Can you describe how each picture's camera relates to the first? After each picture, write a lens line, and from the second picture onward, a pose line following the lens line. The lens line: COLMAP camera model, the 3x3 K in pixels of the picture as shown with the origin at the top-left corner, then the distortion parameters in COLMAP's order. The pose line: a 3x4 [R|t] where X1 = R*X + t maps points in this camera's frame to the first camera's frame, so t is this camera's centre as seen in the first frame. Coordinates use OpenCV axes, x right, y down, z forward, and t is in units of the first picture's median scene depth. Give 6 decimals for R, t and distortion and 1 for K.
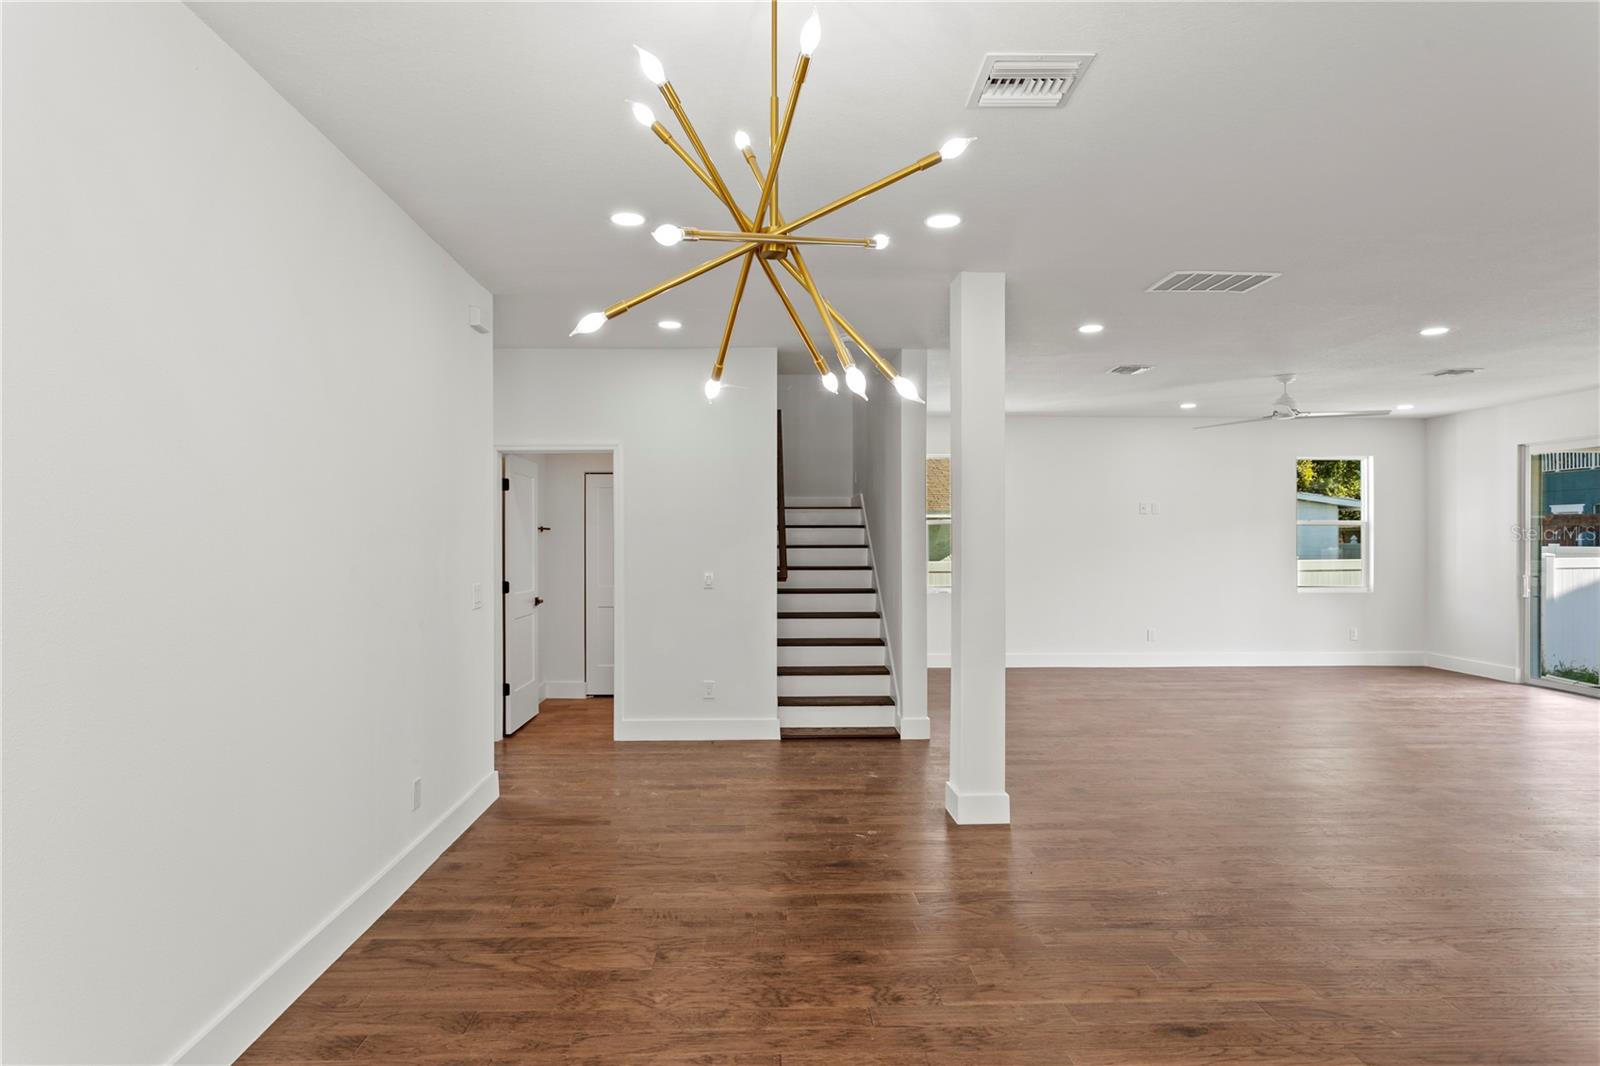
lens RADIAL K [[898.3, 0, 787.7], [0, 898.3, 534.8], [0, 0, 1]] dist [-0.002755, 0.005446]
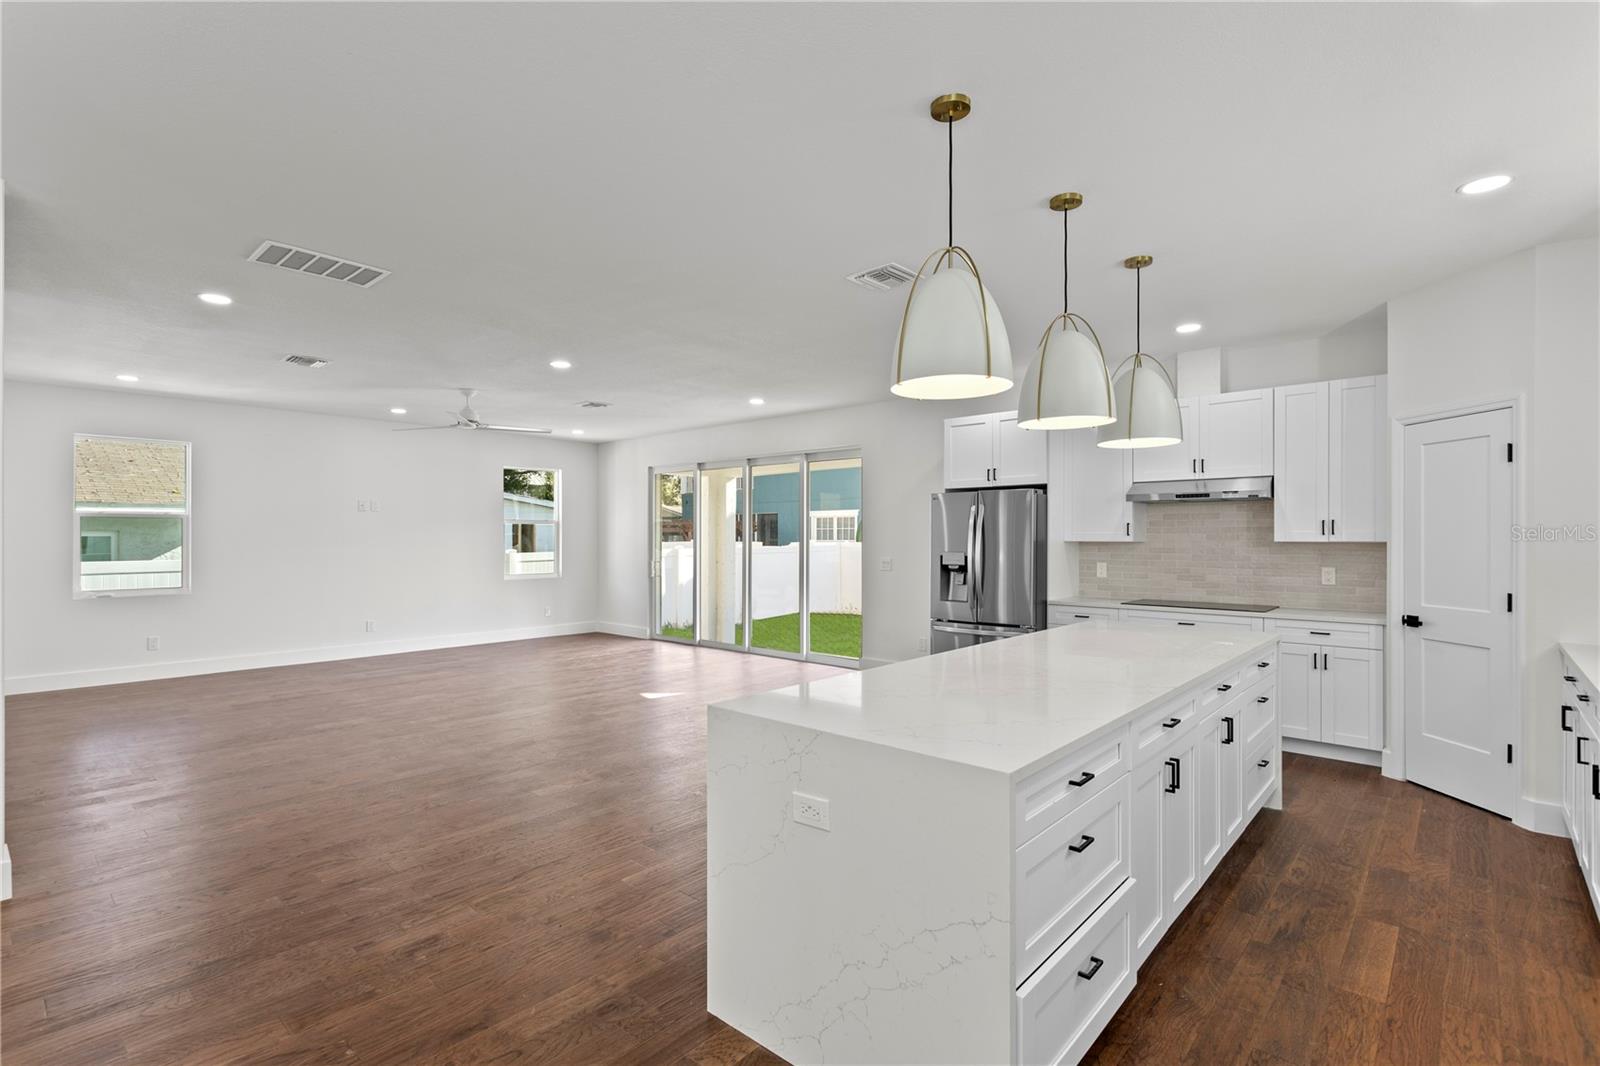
lens RADIAL K [[754.8, 0, 772.3], [0, 754.8, 542.5], [0, 0, 1]] dist [0.001105, -0.000623]
pose [[0.711229, -0.005907, 0.702936, 0.155653], [-0.001617, 0.999948, 0.010039, 0.005338], [-0.702959, -0.008277, 0.711182, 0.047963]]
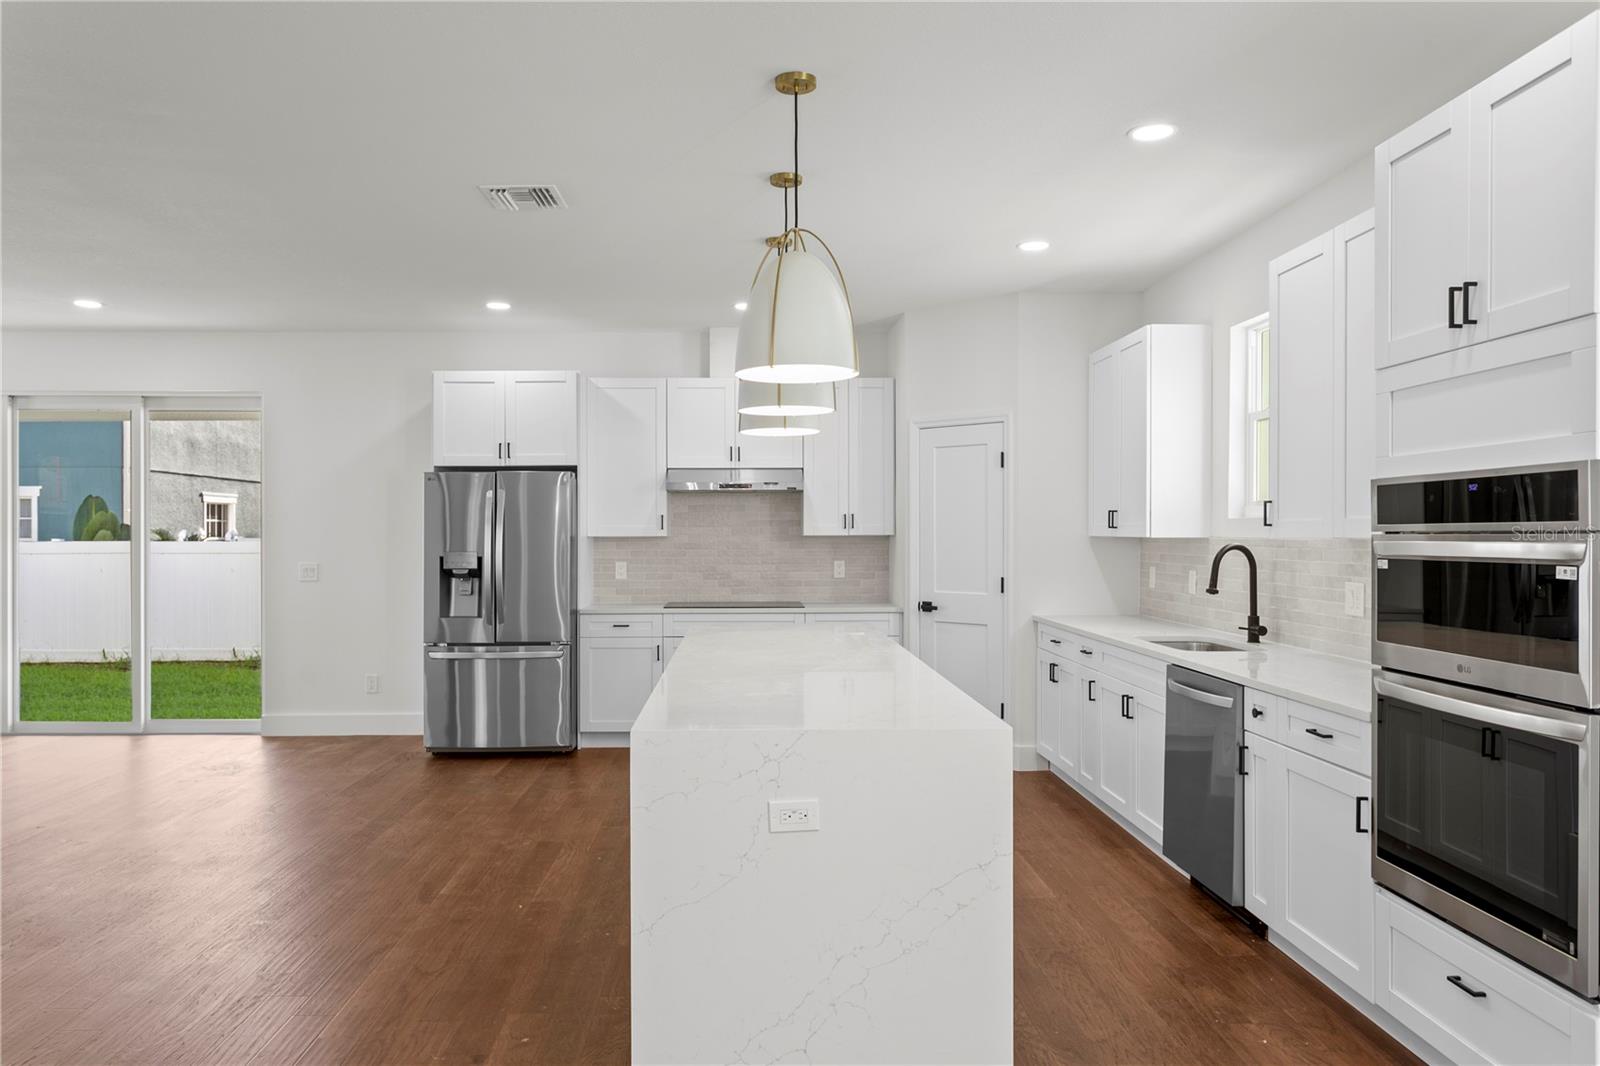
lens RADIAL K [[1093.7, 0, 785.2], [0, 1093.7, 541.4], [0, 0, 1]] dist [-0.012780, 0.004858]
pose [[0.004682, -0.008721, 0.999951, -0.014163], [-0.001902, 0.999960, 0.008730, 0.007344], [-0.999987, -0.001943, 0.004665, 0.228329]]
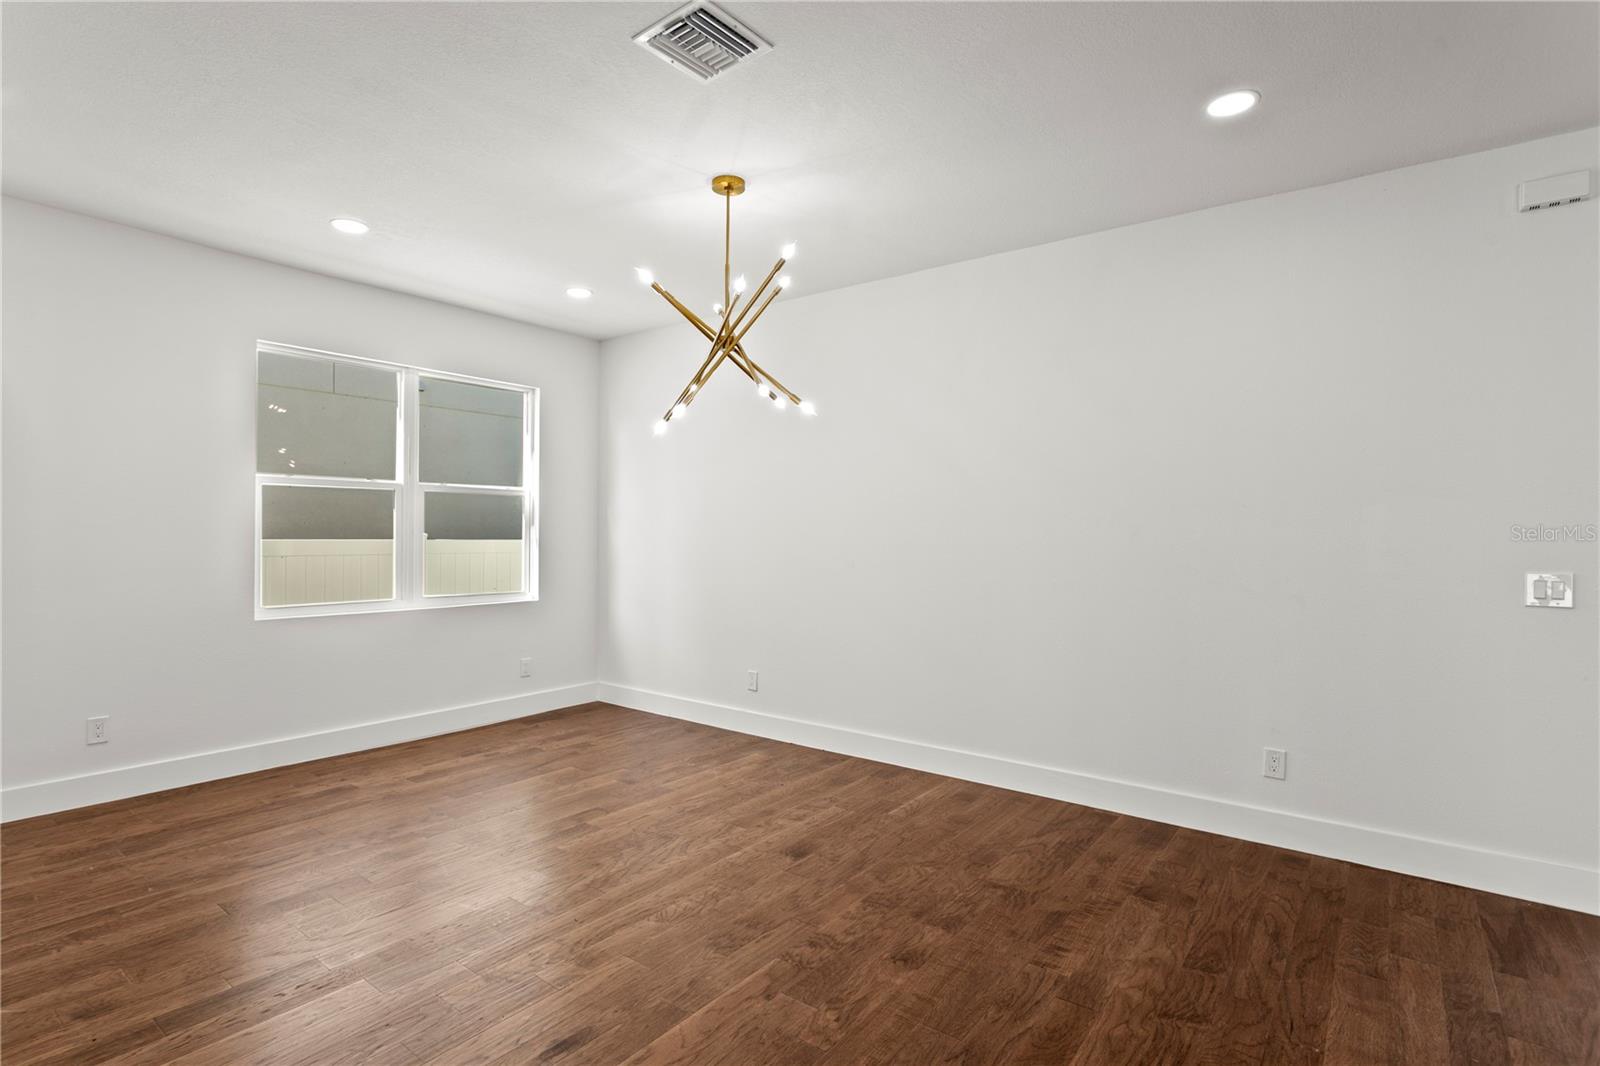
lens RADIAL K [[787.1, 0, 770.2], [0, 787.1, 541.7], [0, 0, 1]] dist [-0.001434, -0.001706]
pose [[-0.652773, 0.004741, -0.757538, 0.314144], [-0.006329, 0.999911, 0.011712, 0.017464], [0.757527, 0.012440, -0.652686, 0.582067]]
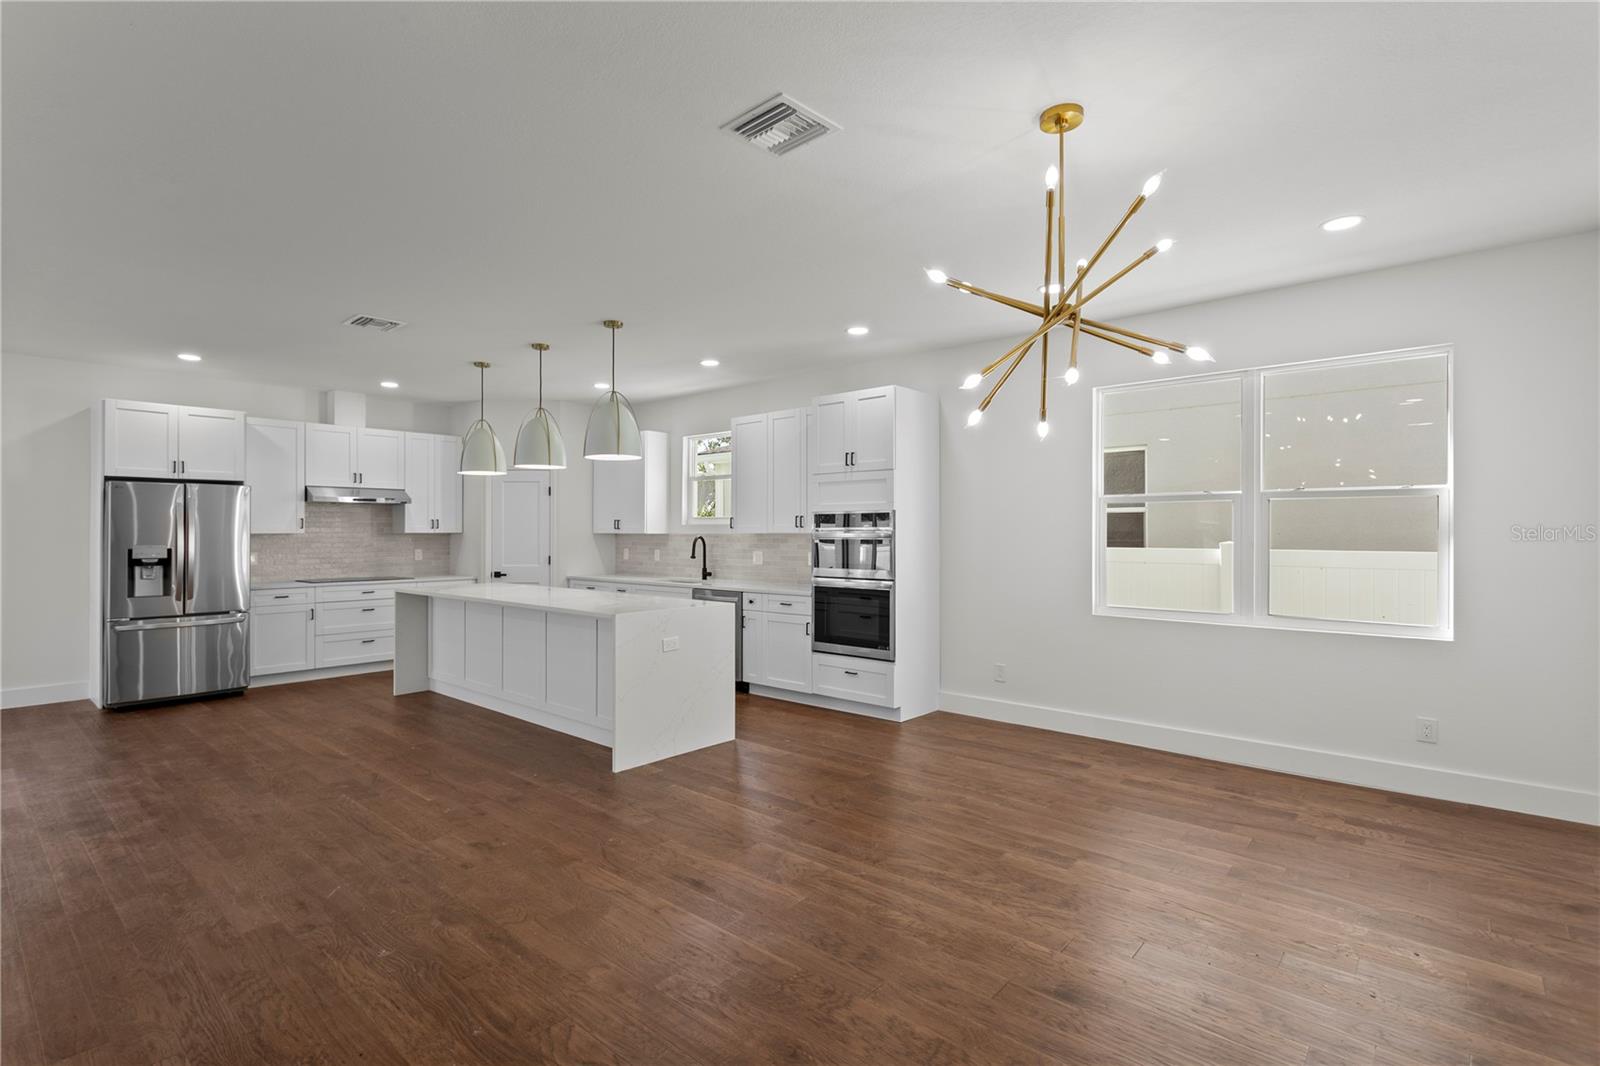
lens RADIAL K [[754.8, 0, 792.2], [0, 754.8, 531.9], [0, 0, 1]] dist [0.001105, -0.000623]
pose [[-0.723002, 0.001800, 0.690844, -0.151416], [-0.002433, 0.999984, -0.005151, 0.012996], [-0.690842, -0.005405, -0.722986, 0.605229]]
